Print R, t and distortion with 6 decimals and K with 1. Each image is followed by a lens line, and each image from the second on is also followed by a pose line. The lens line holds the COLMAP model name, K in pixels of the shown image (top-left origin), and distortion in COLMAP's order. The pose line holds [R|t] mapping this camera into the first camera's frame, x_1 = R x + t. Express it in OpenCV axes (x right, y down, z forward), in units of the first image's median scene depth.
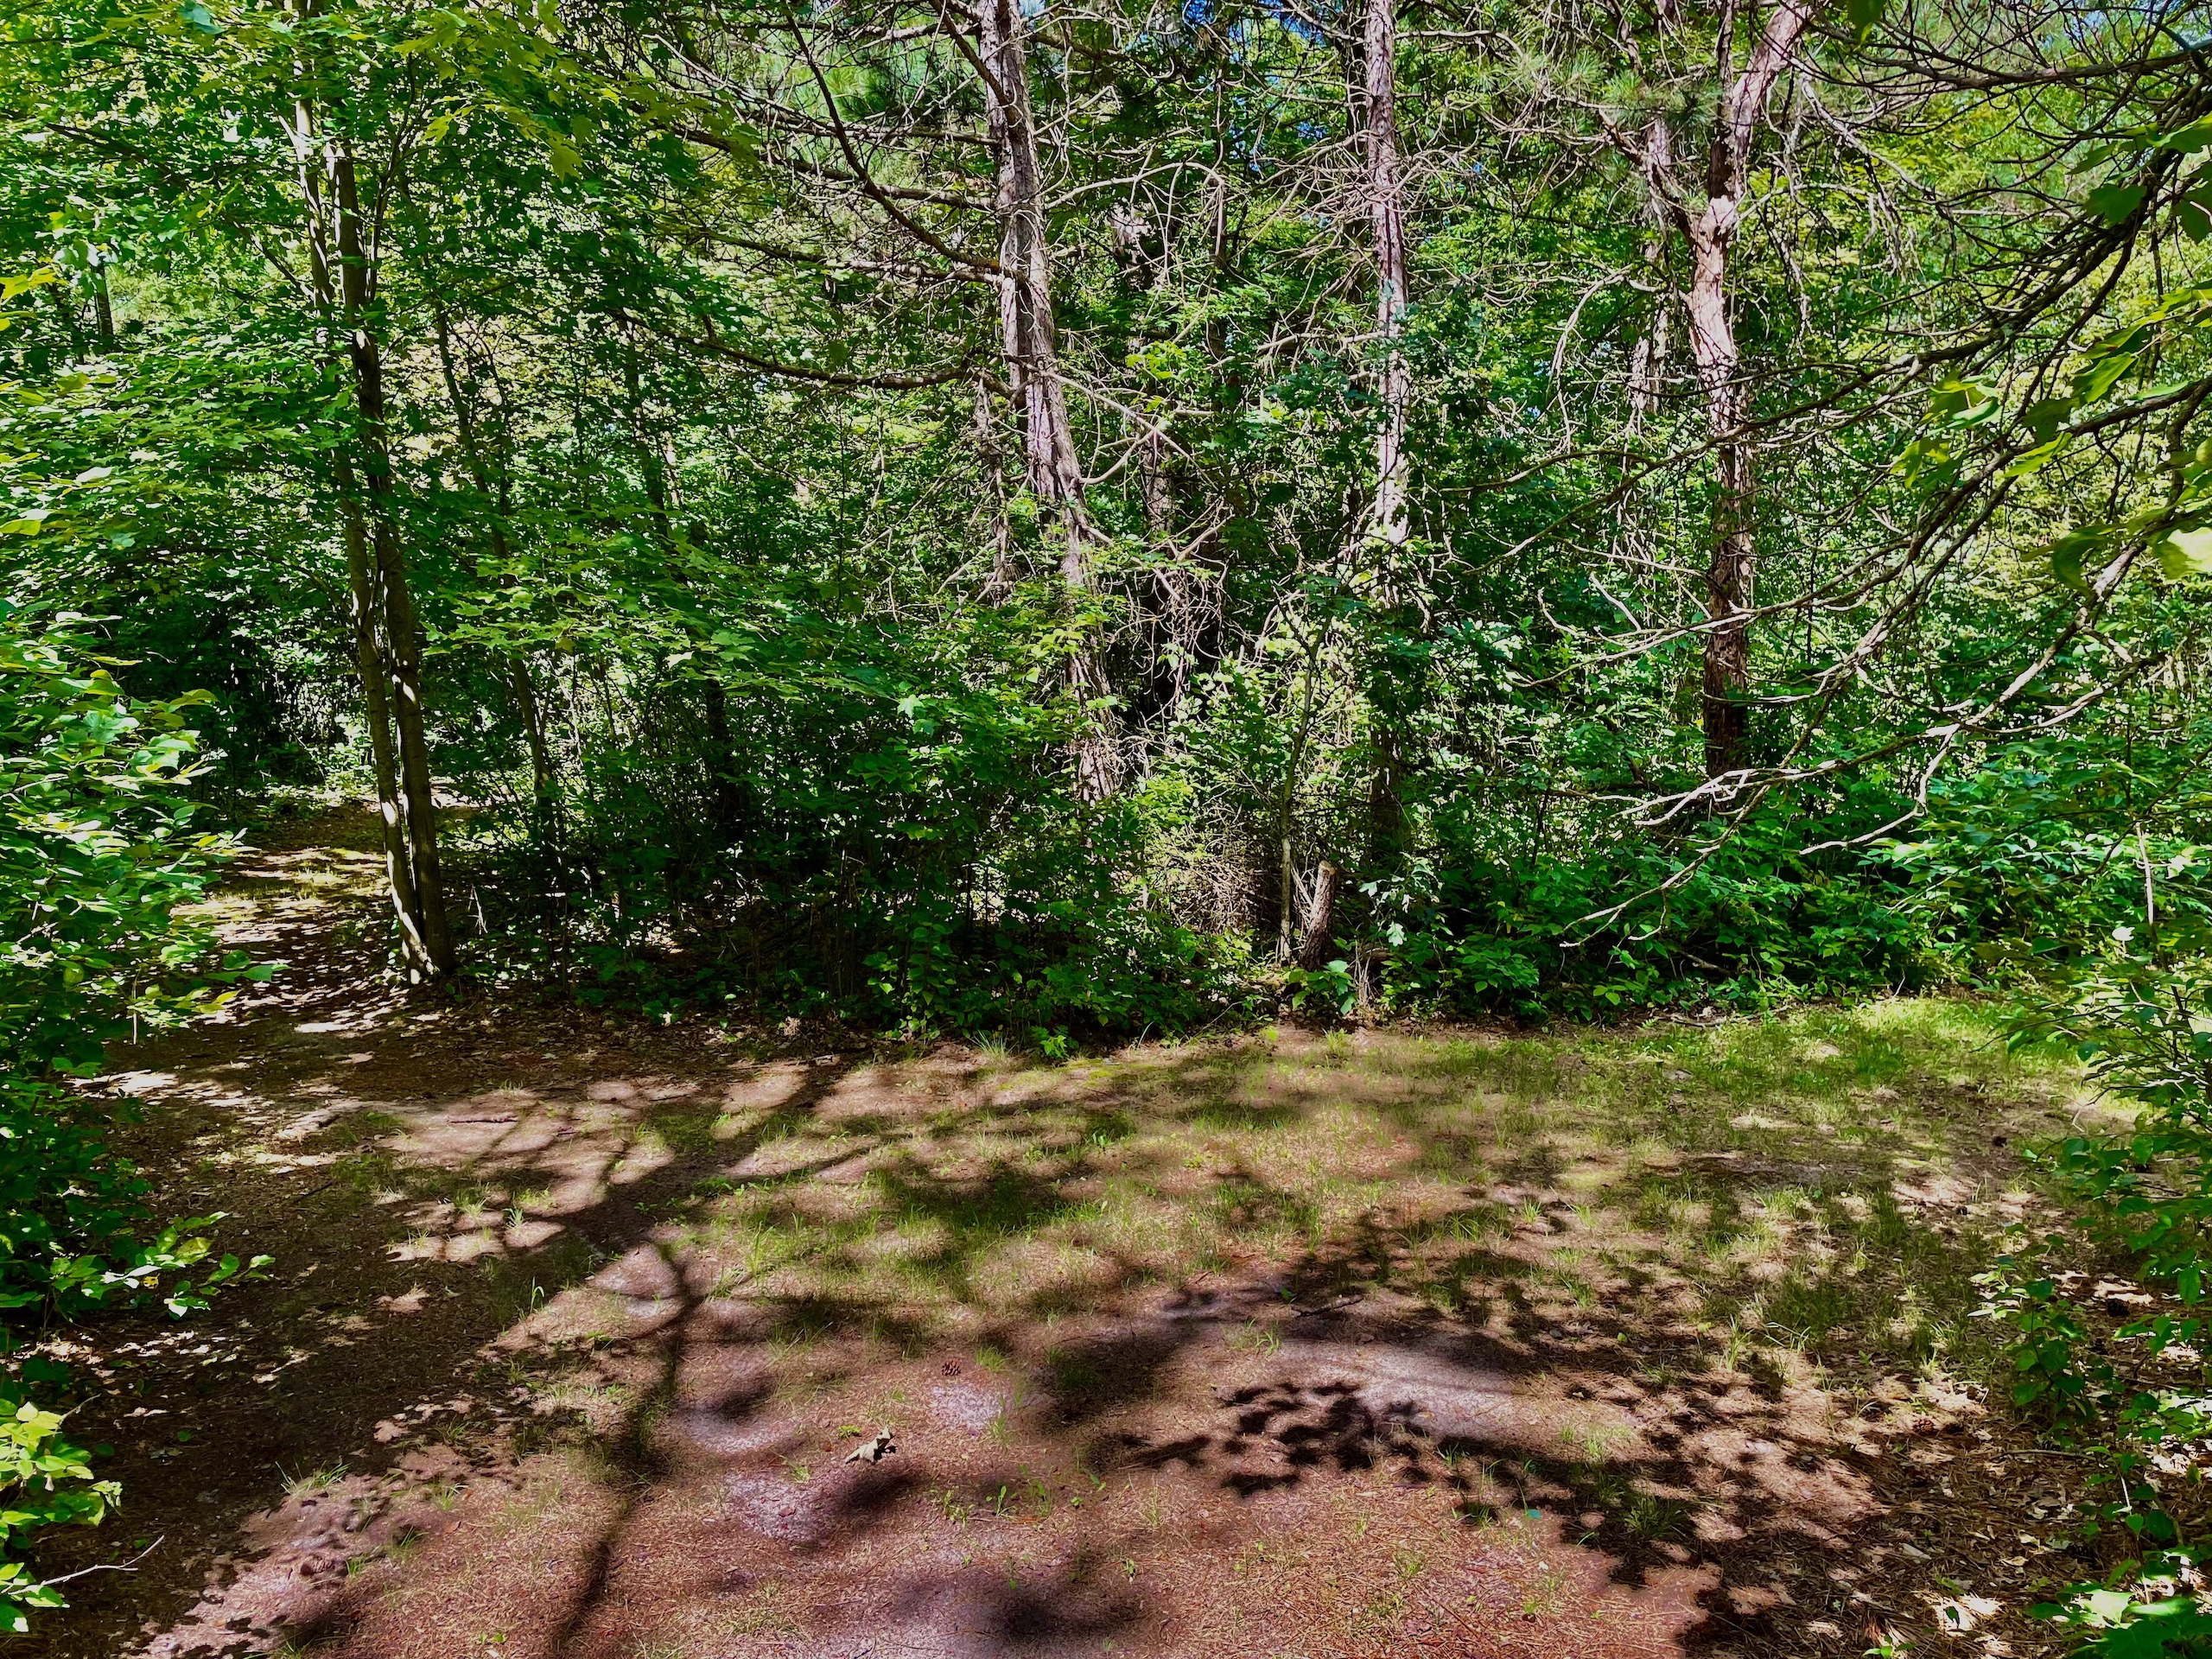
lens RADIAL K [[1721.5, 0, 1099.0], [0, 1721.5, 813.0], [0, 0, 1]] dist [0.099304, -0.100527]
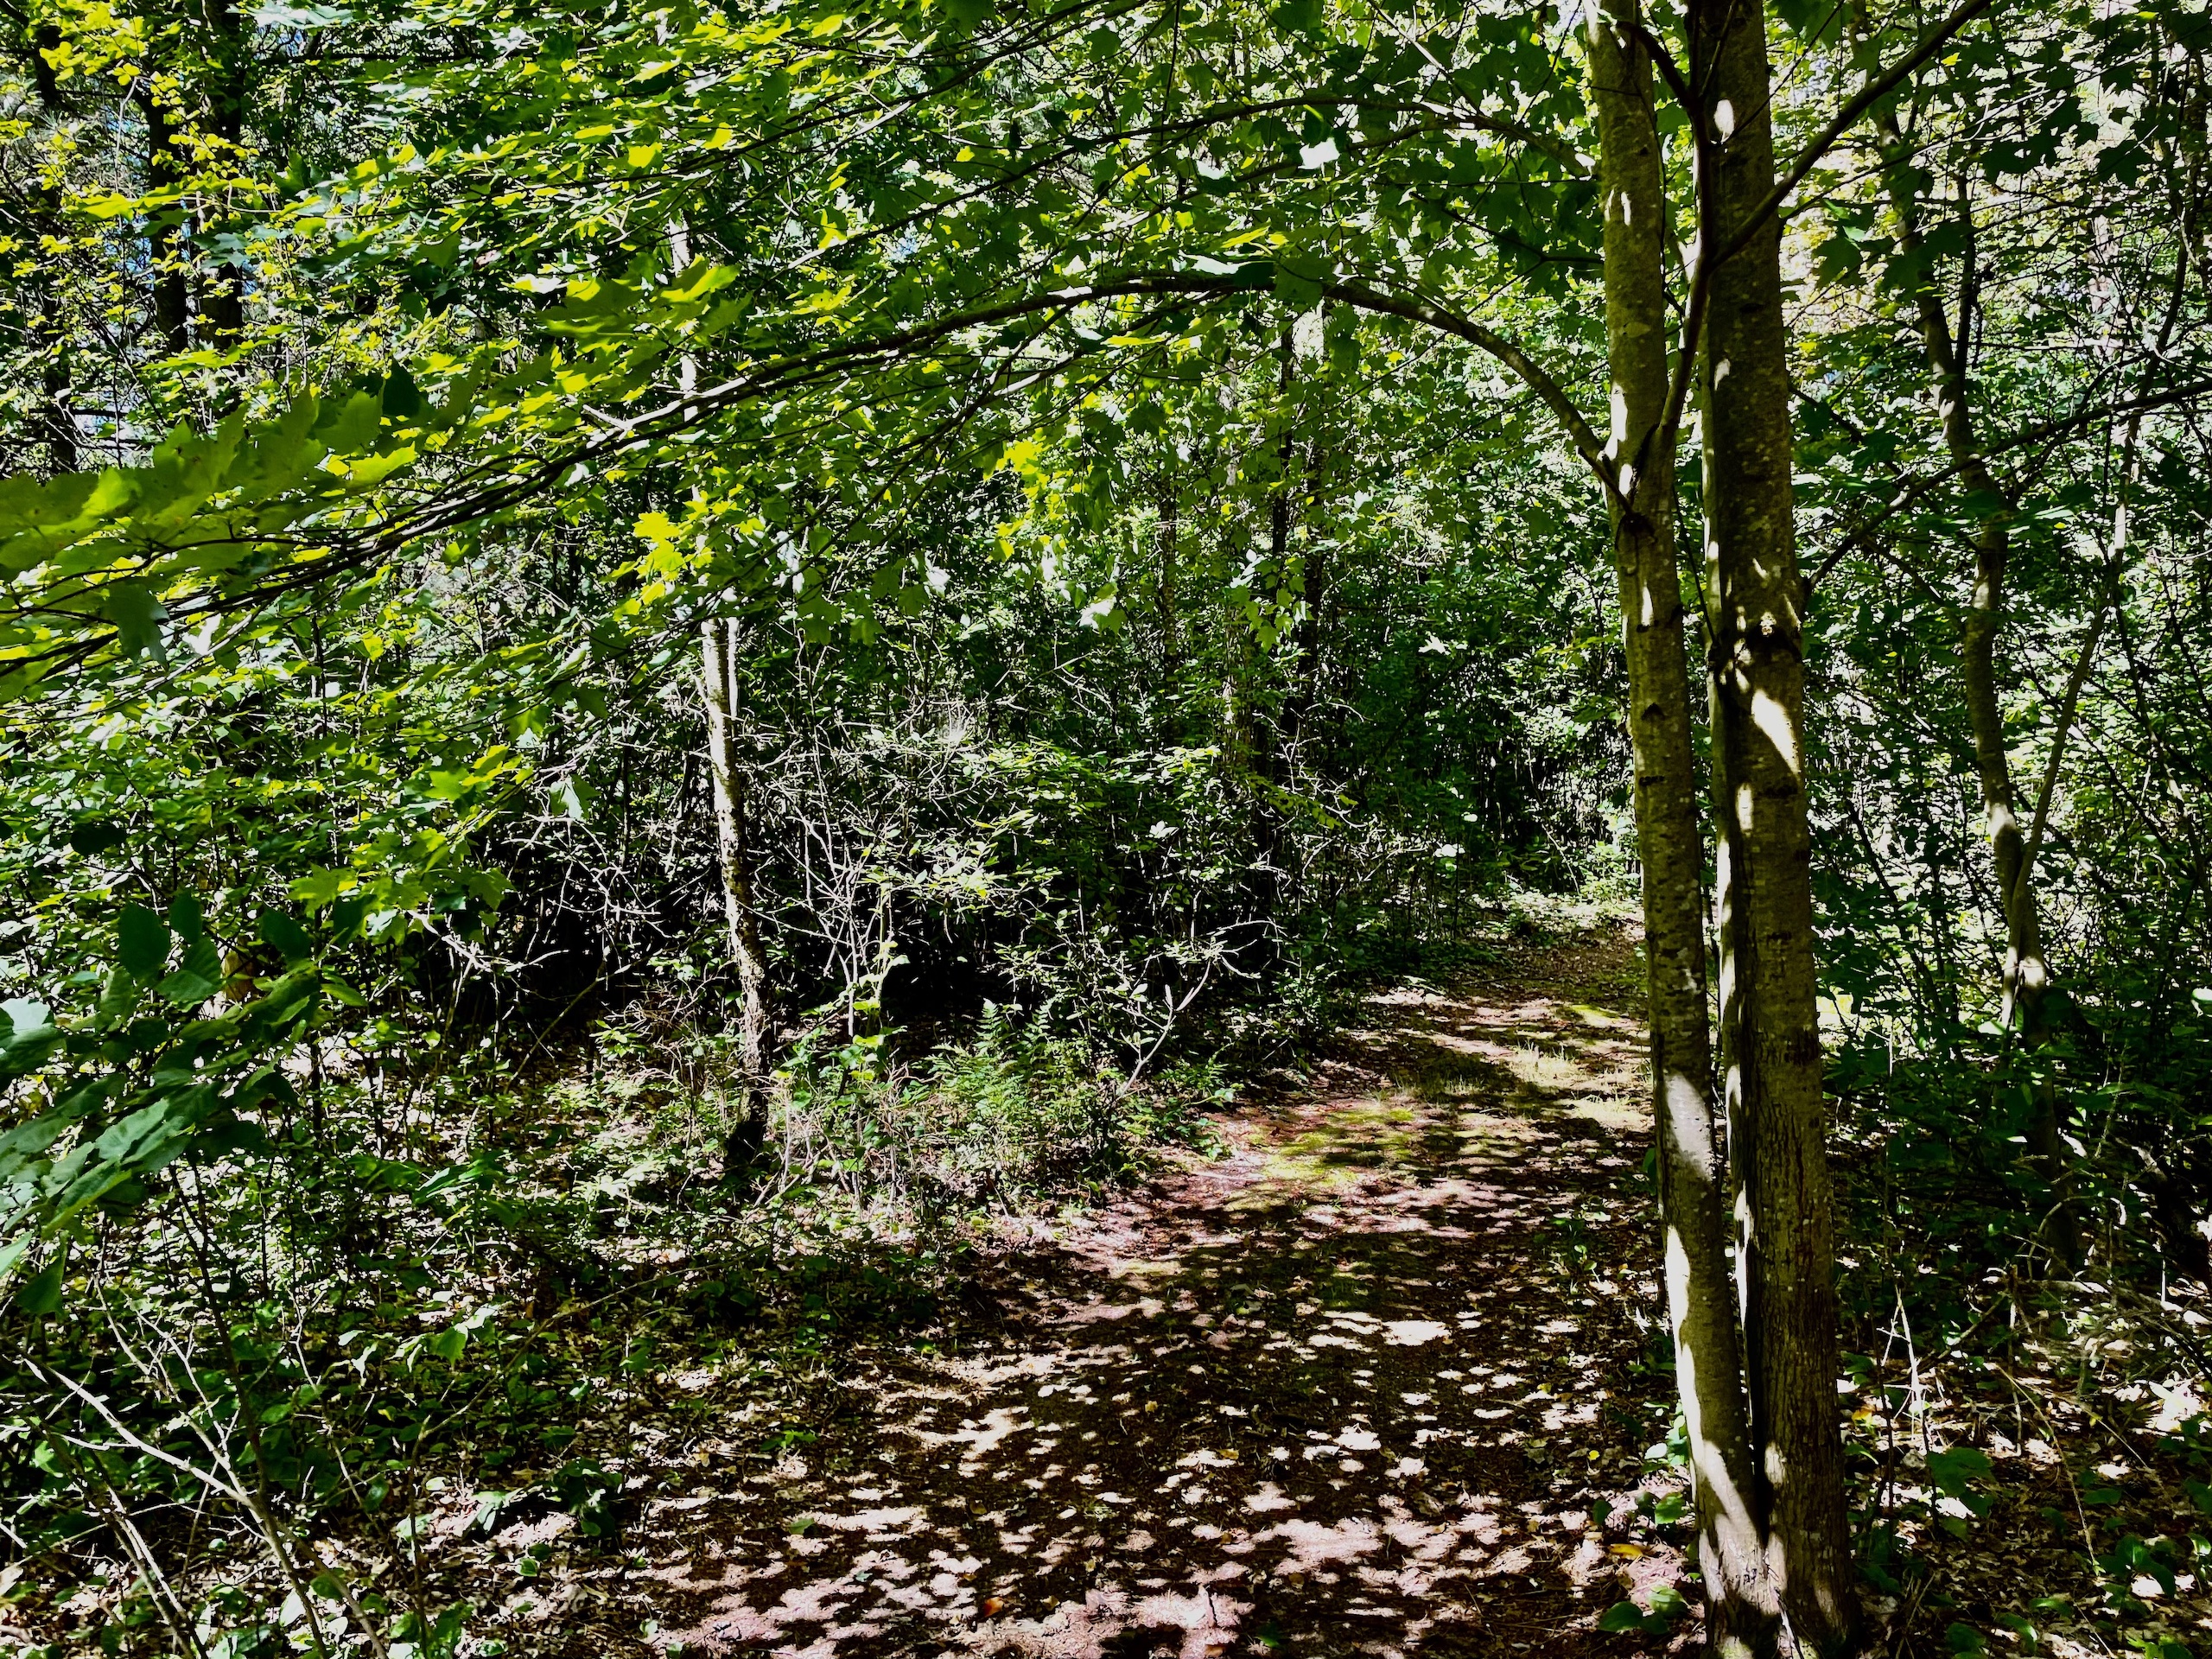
lens RADIAL K [[1721.5, 0, 1099.0], [0, 1721.5, 813.0], [0, 0, 1]] dist [0.099304, -0.100527]
pose [[0.764950, 0.038518, -0.642937, -0.121435], [-0.074478, 0.996804, -0.028895, -0.014838], [0.639769, 0.069988, 0.765374, 0.293576]]
